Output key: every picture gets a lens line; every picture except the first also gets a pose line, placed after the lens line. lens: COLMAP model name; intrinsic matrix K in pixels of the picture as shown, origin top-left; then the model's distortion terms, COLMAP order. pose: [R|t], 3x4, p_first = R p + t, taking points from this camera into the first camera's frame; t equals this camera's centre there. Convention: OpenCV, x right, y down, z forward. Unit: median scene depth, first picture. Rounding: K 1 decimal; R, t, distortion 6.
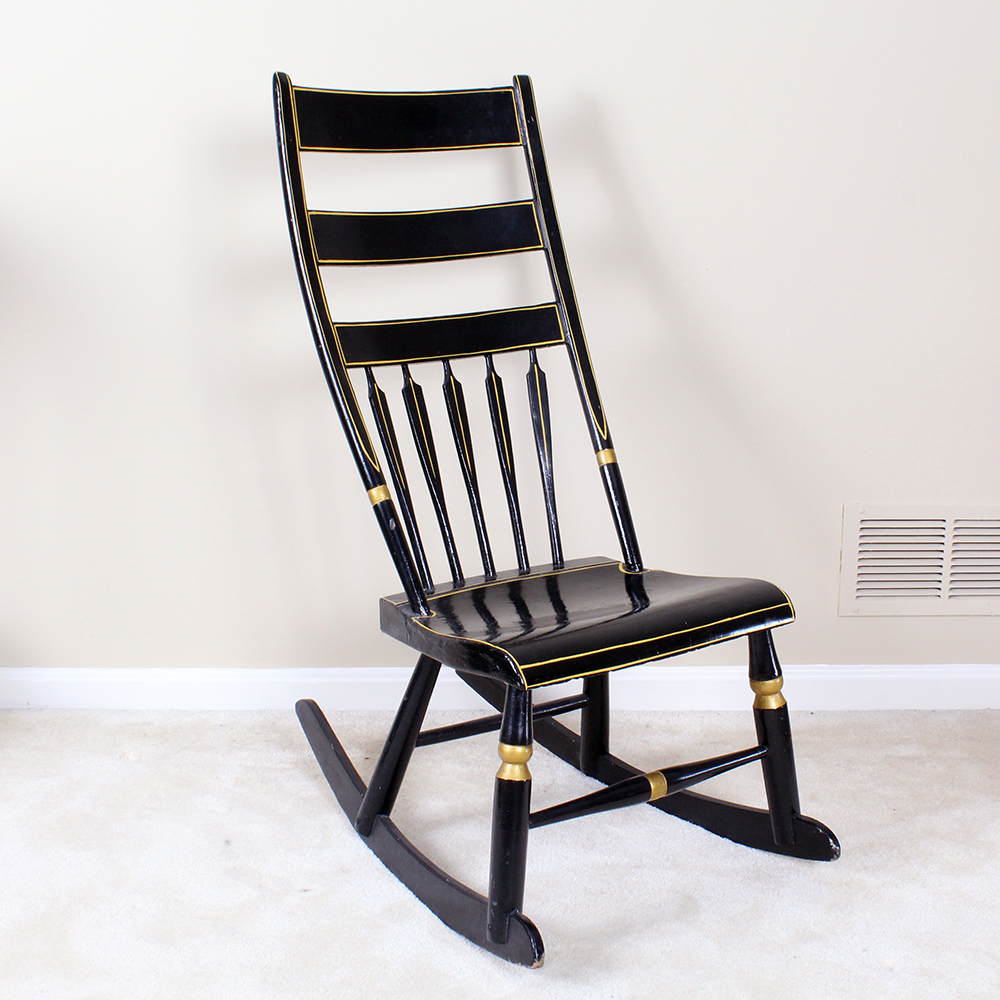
lens RADIAL K [[1914.3, 0, 503.1], [0, 1914.3, 499.6], [0, 0, 1]] dist [-0.097057, 0.000000]
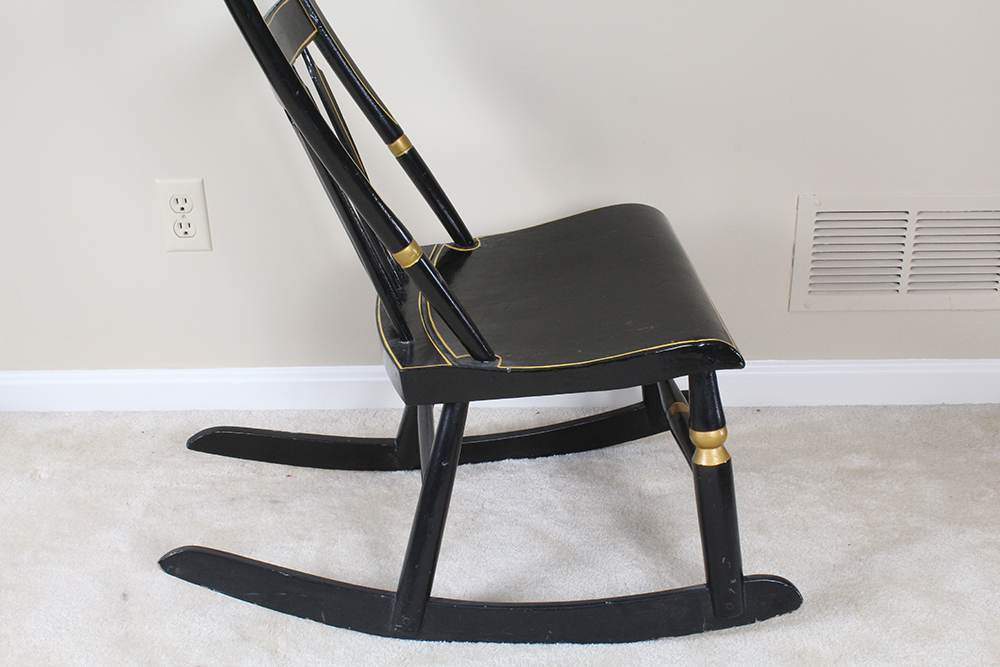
lens RADIAL K [[1395.3, 0, 498.2], [0, 1395.3, 338.6], [0, 0, 1]] dist [-0.035482, 0.000000]
pose [[0.999899, -0.010404, -0.009642, 0.039705], [0.012101, 0.980279, 0.197248, -0.065838], [0.007400, -0.197345, 0.980306, 0.330765]]
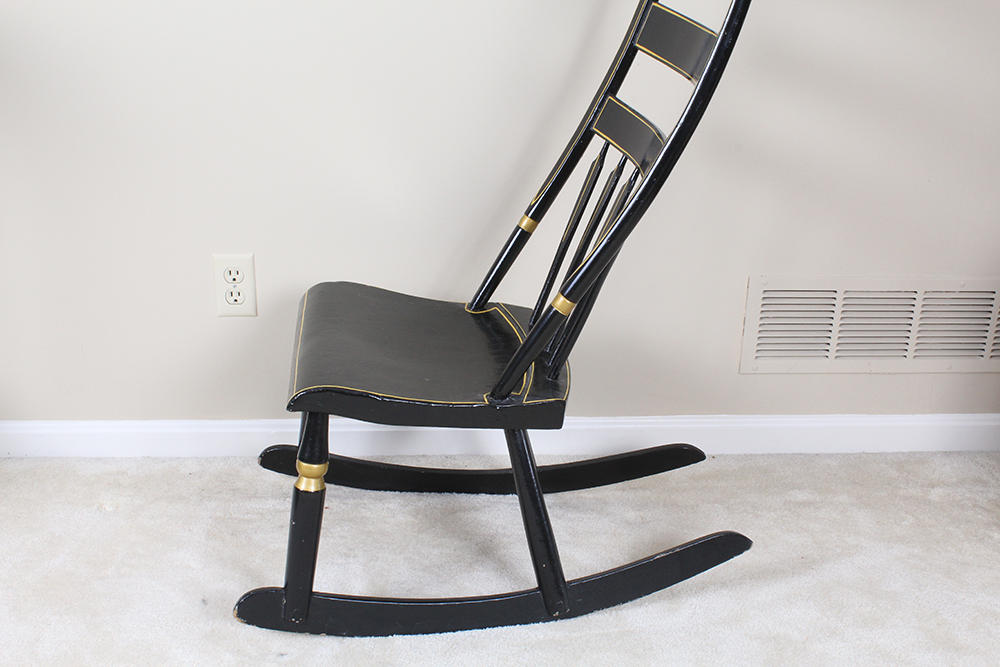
lens RADIAL K [[1395.3, 0, 493.4], [0, 1395.3, 325.7], [0, 0, 1]] dist [-0.035482, 0.000000]
pose [[0.995245, 0.001821, 0.097382, -0.053194], [-0.011552, 0.994975, 0.099454, -0.050015], [-0.096712, -0.100106, 0.990265, 0.199540]]
